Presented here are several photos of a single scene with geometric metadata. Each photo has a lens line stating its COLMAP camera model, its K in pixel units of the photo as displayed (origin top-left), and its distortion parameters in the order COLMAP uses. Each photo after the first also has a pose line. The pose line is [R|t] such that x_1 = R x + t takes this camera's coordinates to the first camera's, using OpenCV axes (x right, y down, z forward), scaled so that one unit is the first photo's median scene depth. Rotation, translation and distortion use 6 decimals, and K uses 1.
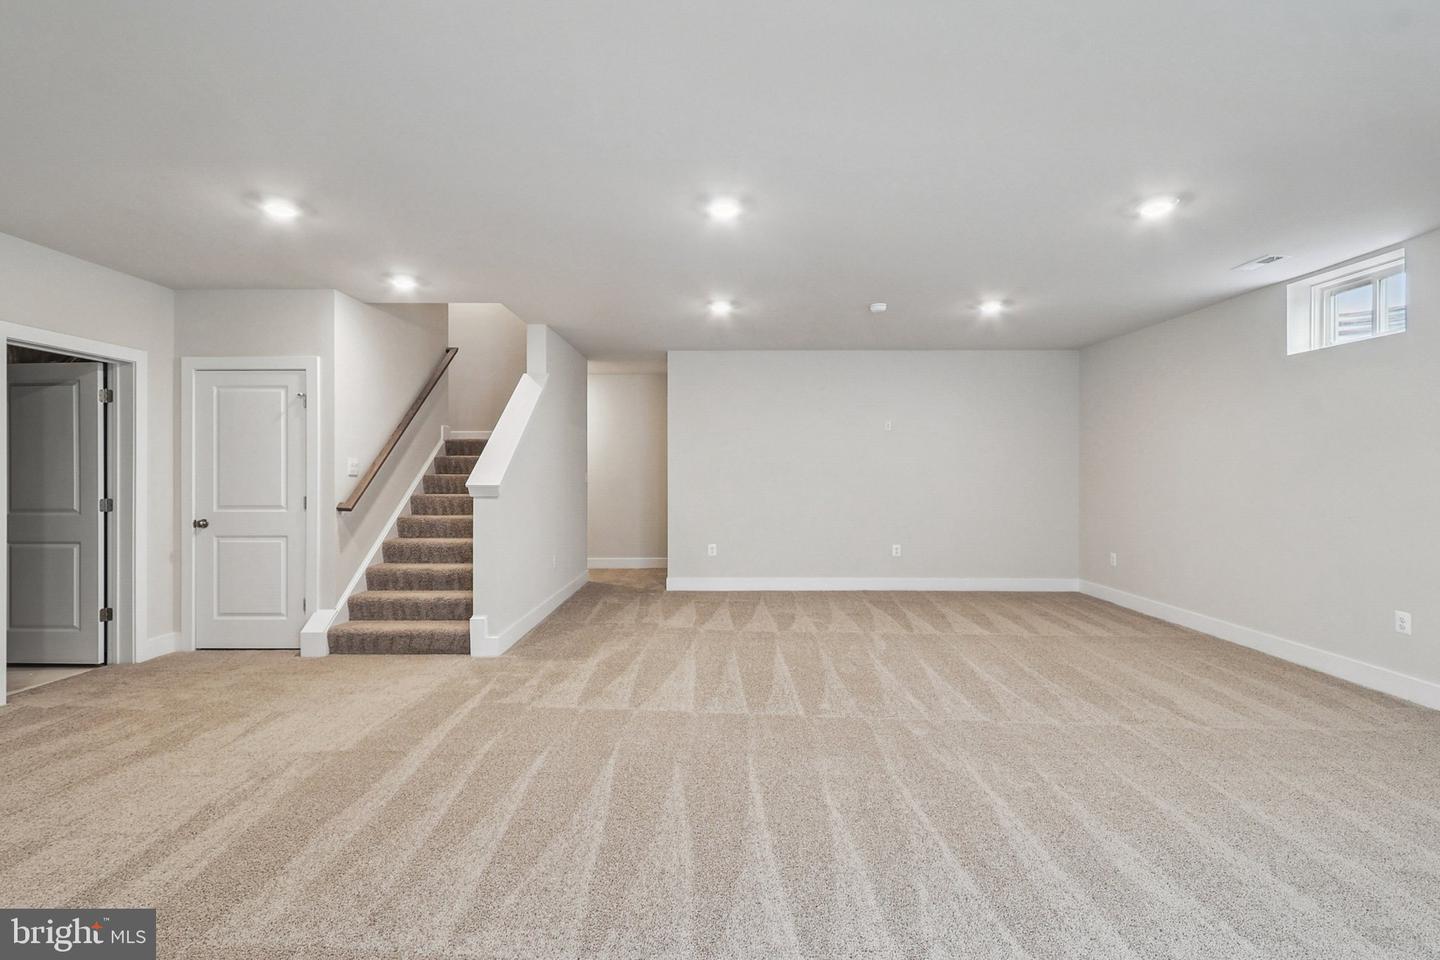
lens RADIAL K [[671.6, 0, 719.0], [0, 671.6, 466.3], [0, 0, 1]] dist [0.006300, -0.000637]
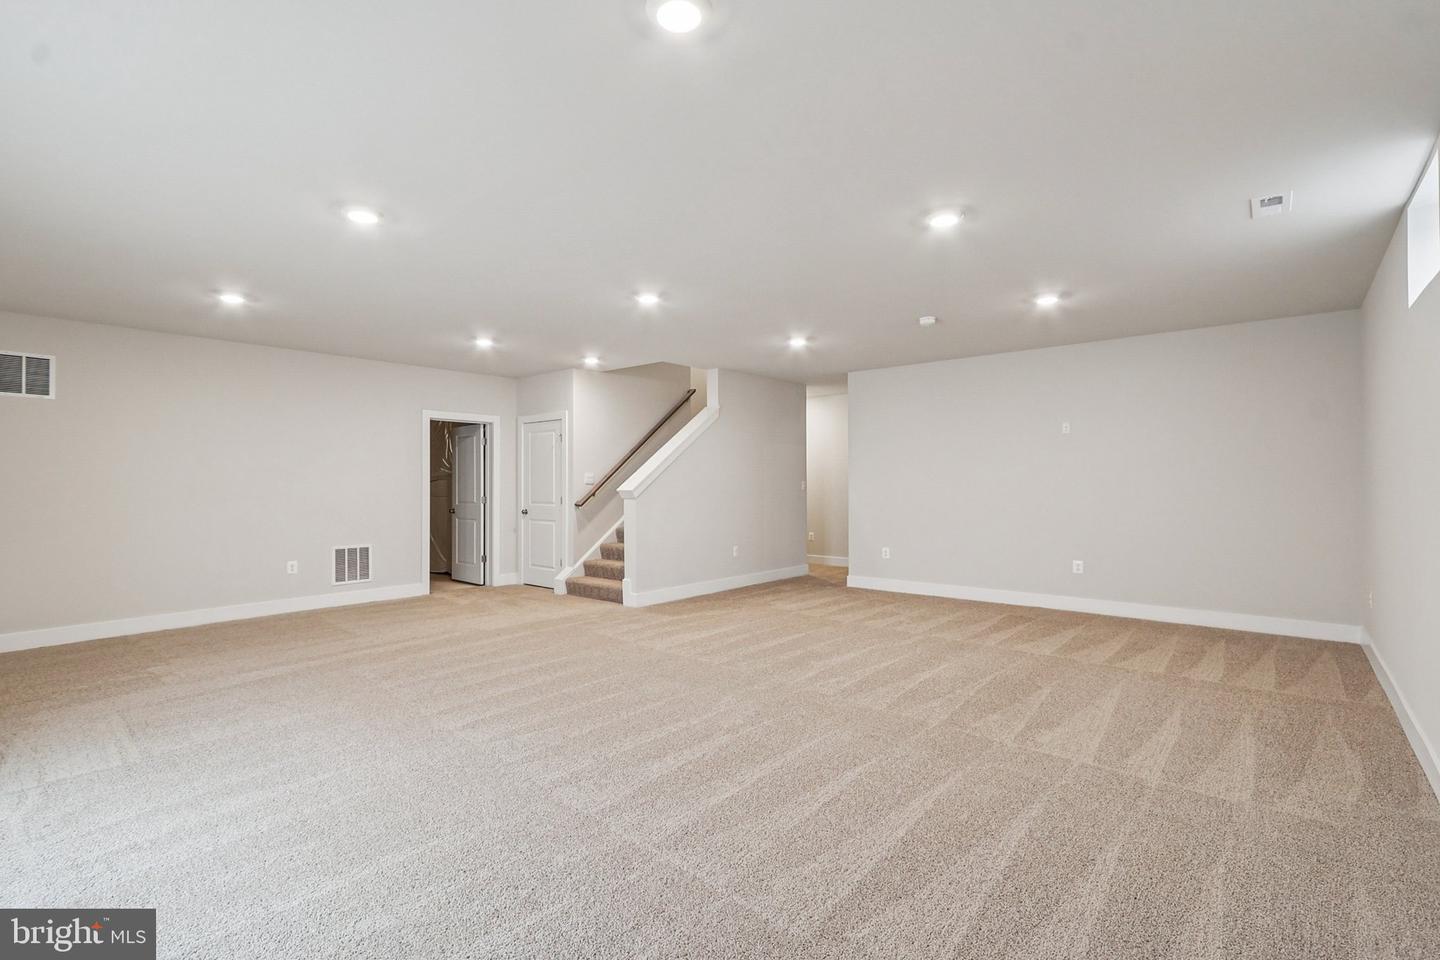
lens RADIAL K [[678.5, 0, 720.0], [0, 678.5, 480.0], [0, 0, 1]] dist [-0.001966, -0.000392]
pose [[0.755798, -0.006682, -0.654770, 0.755287], [0.009749, 0.999952, 0.001049, 0.005854], [0.654732, -0.007176, 0.755827, 0.008195]]
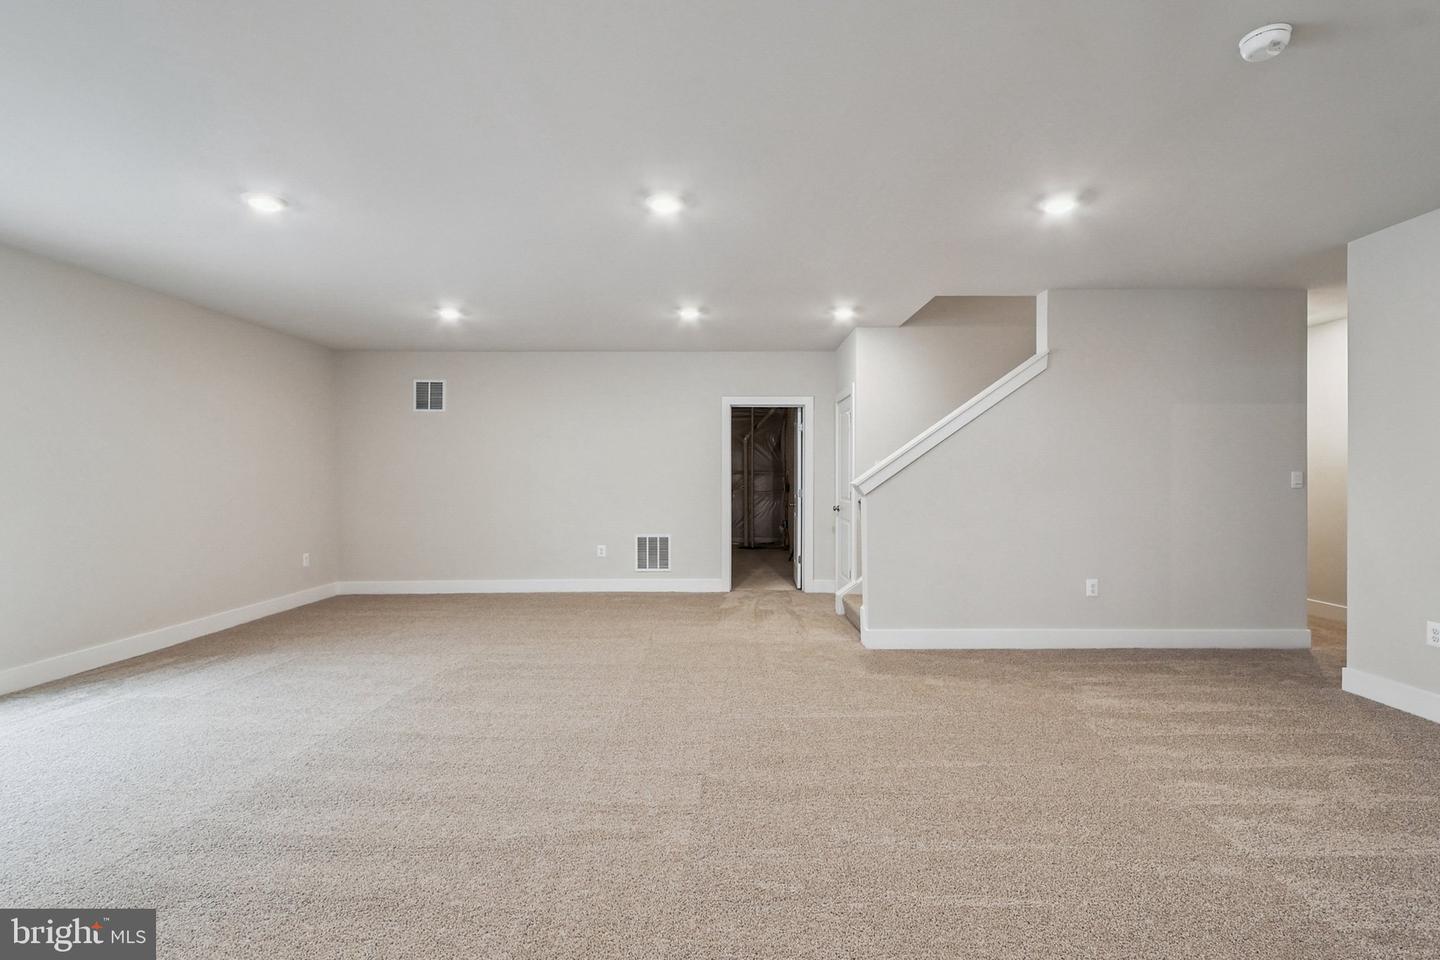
lens RADIAL K [[678.5, 0, 720.0], [0, 678.5, 480.0], [0, 0, 1]] dist [-0.001966, -0.000392]
pose [[-0.011108, 0.001287, -0.999937, 0.702475], [0.007984, 0.999967, 0.001199, 0.018838], [0.999906, -0.007970, -0.011118, 0.762726]]
